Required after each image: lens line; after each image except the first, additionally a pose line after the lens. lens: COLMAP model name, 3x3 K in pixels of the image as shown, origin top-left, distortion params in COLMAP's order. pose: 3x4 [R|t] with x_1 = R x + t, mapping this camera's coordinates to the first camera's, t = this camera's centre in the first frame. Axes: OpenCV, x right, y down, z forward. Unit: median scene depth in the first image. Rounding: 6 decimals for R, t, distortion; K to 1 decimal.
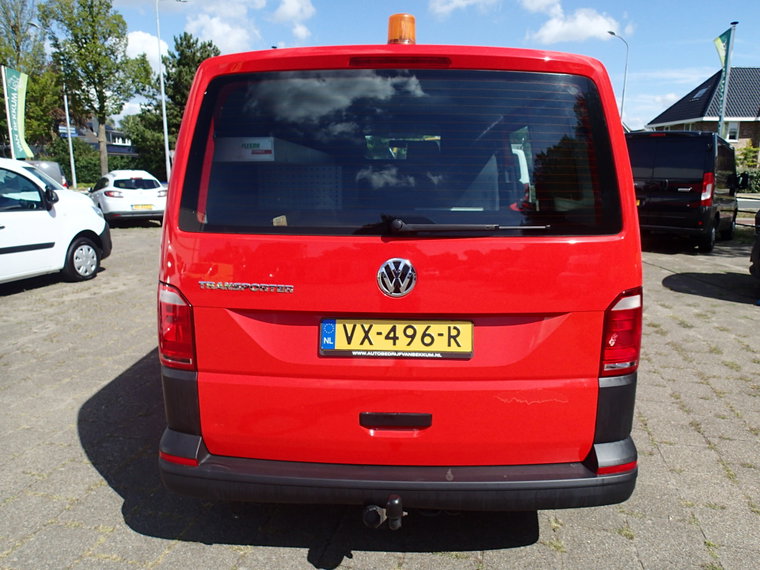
lens RADIAL K [[560.6, 0, 375.5], [0, 560.6, 279.8], [0, 0, 1]] dist [0.002535, -0.003417]
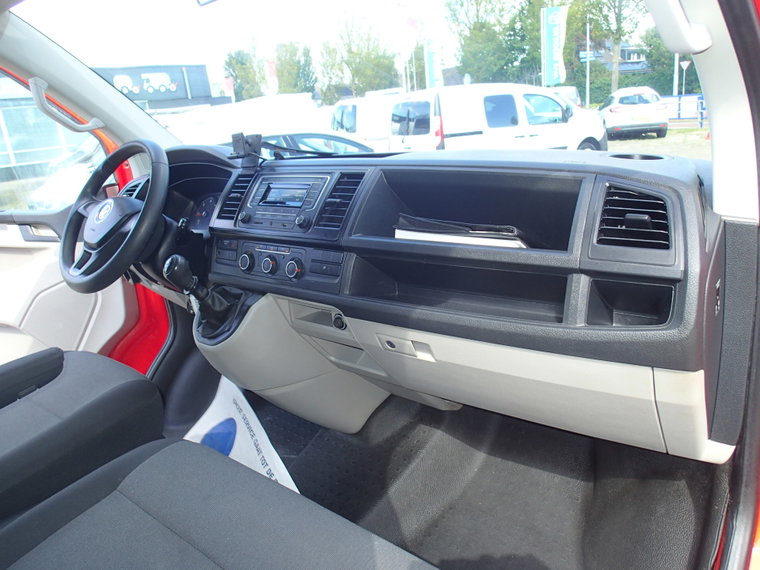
lens RADIAL K [[569.9, 0, 380.0], [0, 569.9, 285.0], [0, 0, 1]] dist [-0.001305, -0.004057]
pose [[0.677615, 0.152486, -0.719435, 0.100391], [-0.048803, 0.985435, 0.162899, 0.035050], [0.733796, -0.075272, 0.675187, -0.178160]]
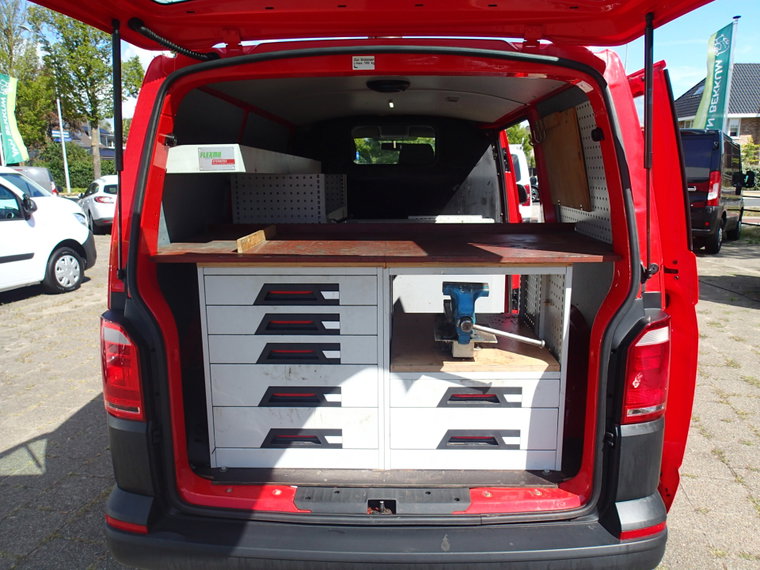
lens RADIAL K [[560.6, 0, 375.5], [0, 560.6, 279.8], [0, 0, 1]] dist [0.002535, -0.003417]
pose [[0.999933, -0.011594, -0.000174, 0.004758], [0.011594, 0.999933, -0.000691, -0.007238], [0.000182, 0.000689, 1.000000, 0.023654]]
